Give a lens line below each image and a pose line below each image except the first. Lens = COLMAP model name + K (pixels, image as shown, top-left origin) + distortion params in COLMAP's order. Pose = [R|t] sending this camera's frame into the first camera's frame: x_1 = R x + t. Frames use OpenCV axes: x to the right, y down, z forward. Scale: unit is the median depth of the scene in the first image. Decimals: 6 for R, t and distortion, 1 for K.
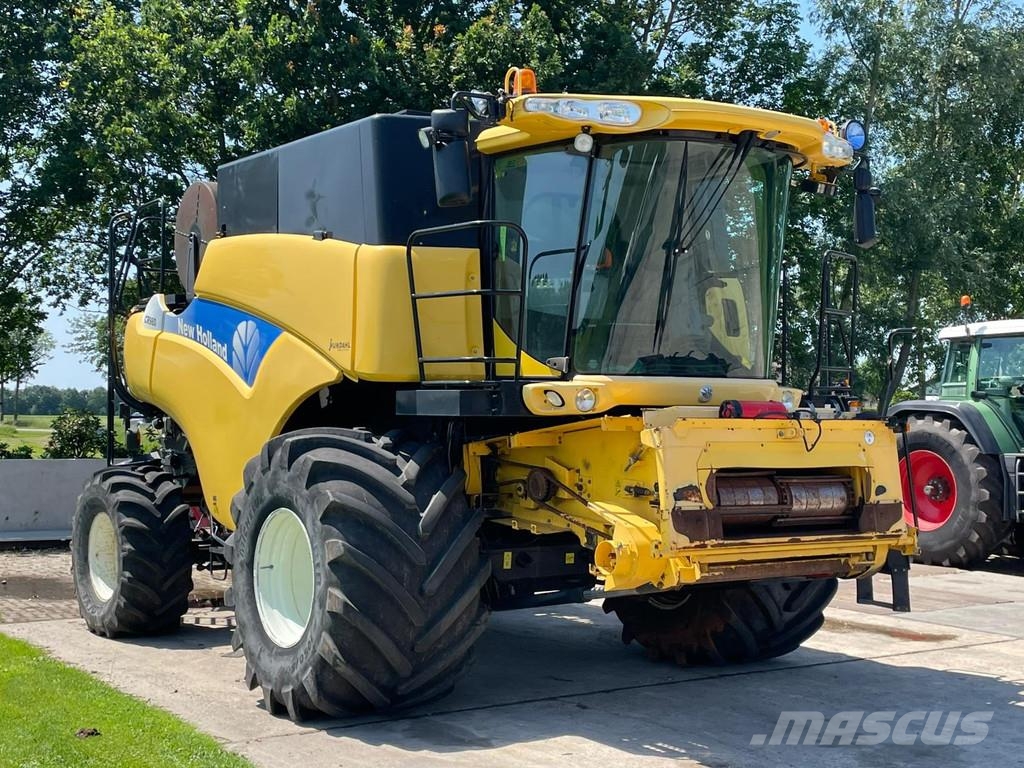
lens RADIAL K [[1356.4, 0, 495.0], [0, 1356.4, 382.9], [0, 0, 1]] dist [0.108003, -0.067798]
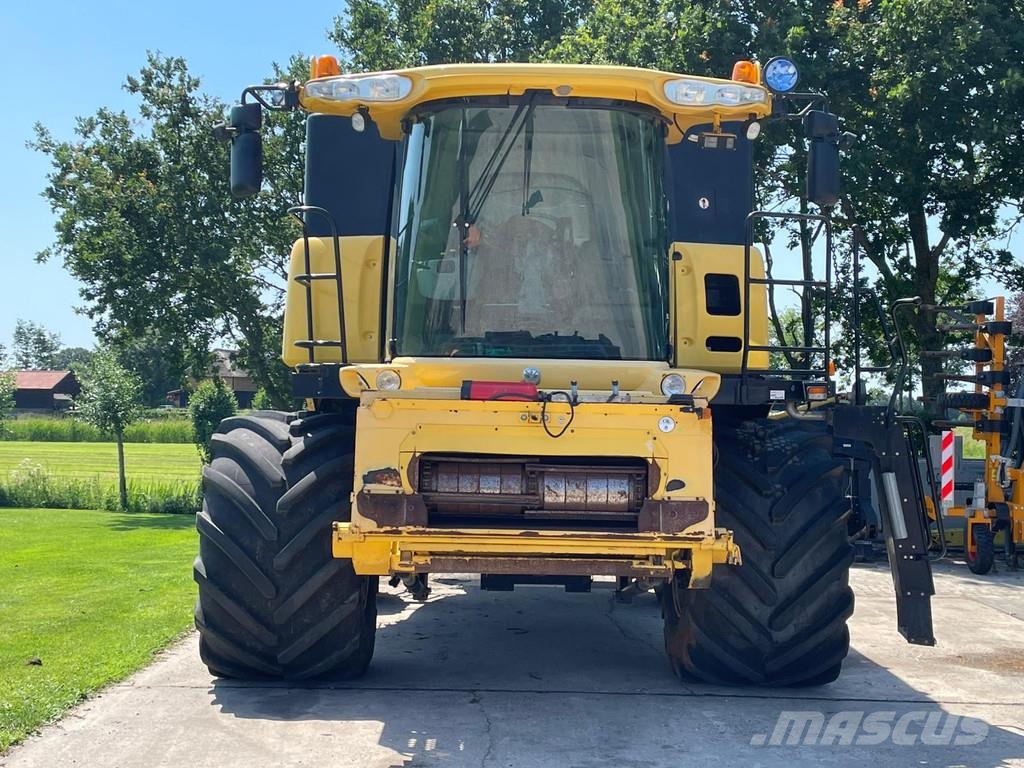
lens RADIAL K [[1356.4, 0, 495.0], [0, 1356.4, 382.9], [0, 0, 1]] dist [0.108003, -0.067798]
pose [[0.832075, -0.003145, -0.554654, 0.685145], [0.000851, 0.999990, -0.004394, 0.017699], [0.554663, 0.003185, 0.832069, 0.224586]]
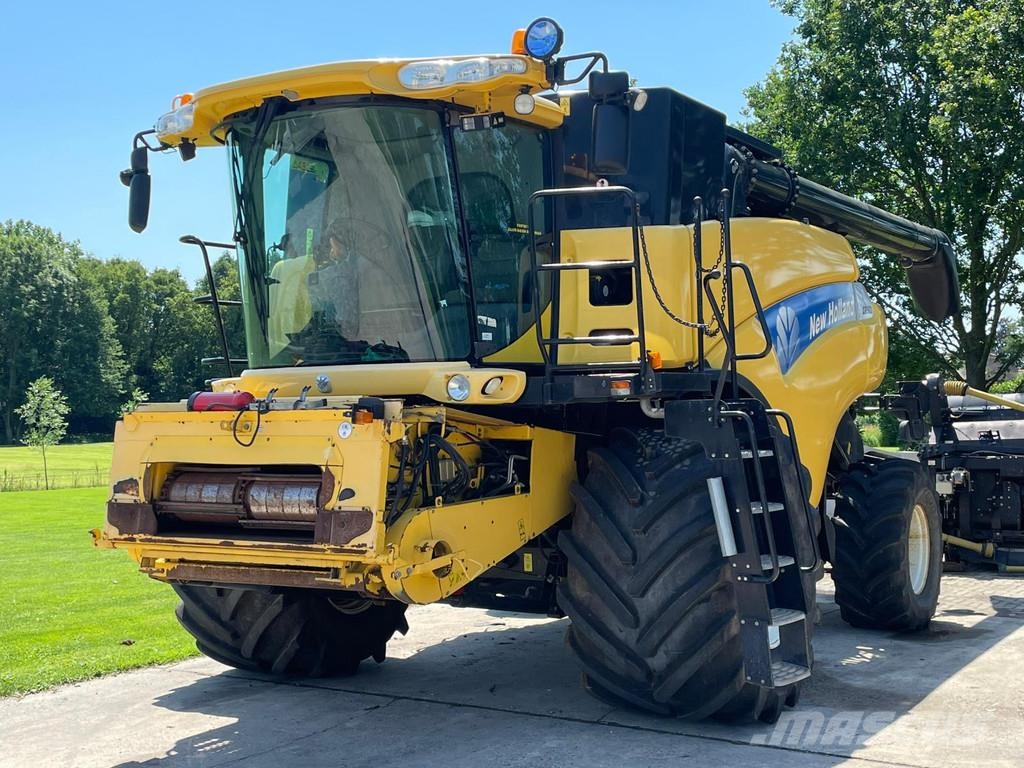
lens RADIAL K [[1323.8, 0, 565.2], [0, 1323.8, 357.9], [0, 0, 1]] dist [-0.015424, -0.032870]
pose [[0.454992, -0.053461, -0.888889, 1.081719], [0.038054, 0.998452, -0.040572, 0.034980], [0.889682, -0.015366, 0.456322, 0.778331]]
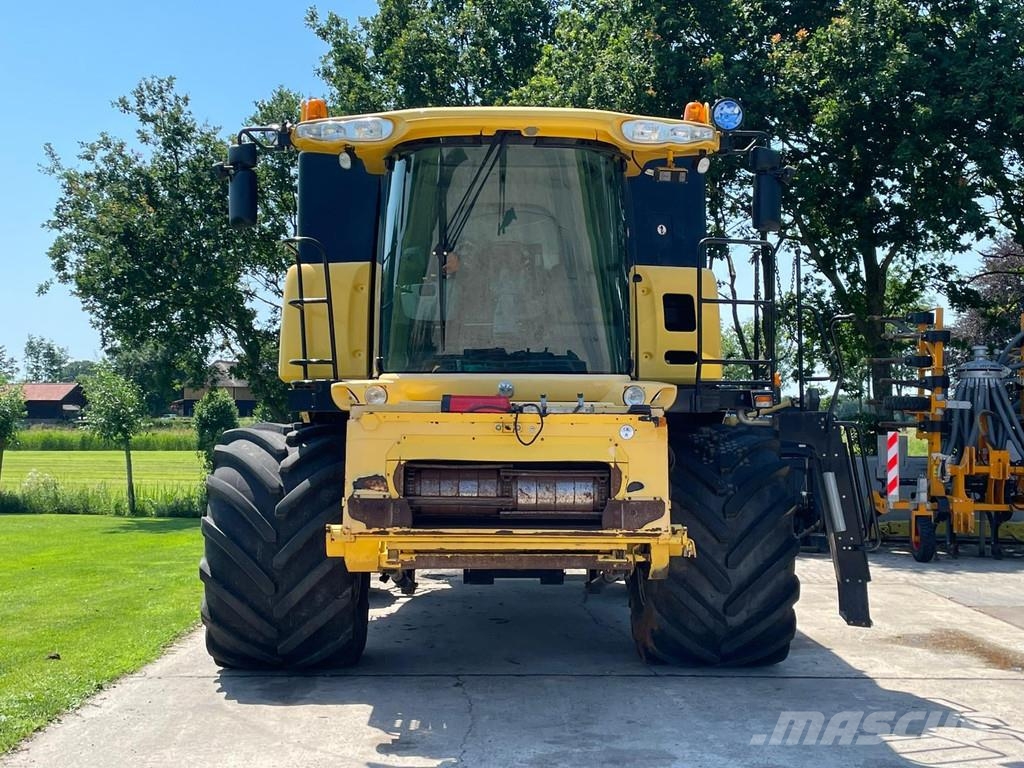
lens RADIAL K [[1276.6, 0, 513.1], [0, 1276.6, 394.3], [0, 0, 1]] dist [0.099031, -0.048463]
pose [[0.845270, -0.010951, -0.534228, 0.711884], [0.012844, 0.999918, -0.000176, 0.012619], [0.534185, -0.006713, 0.845341, 0.197820]]
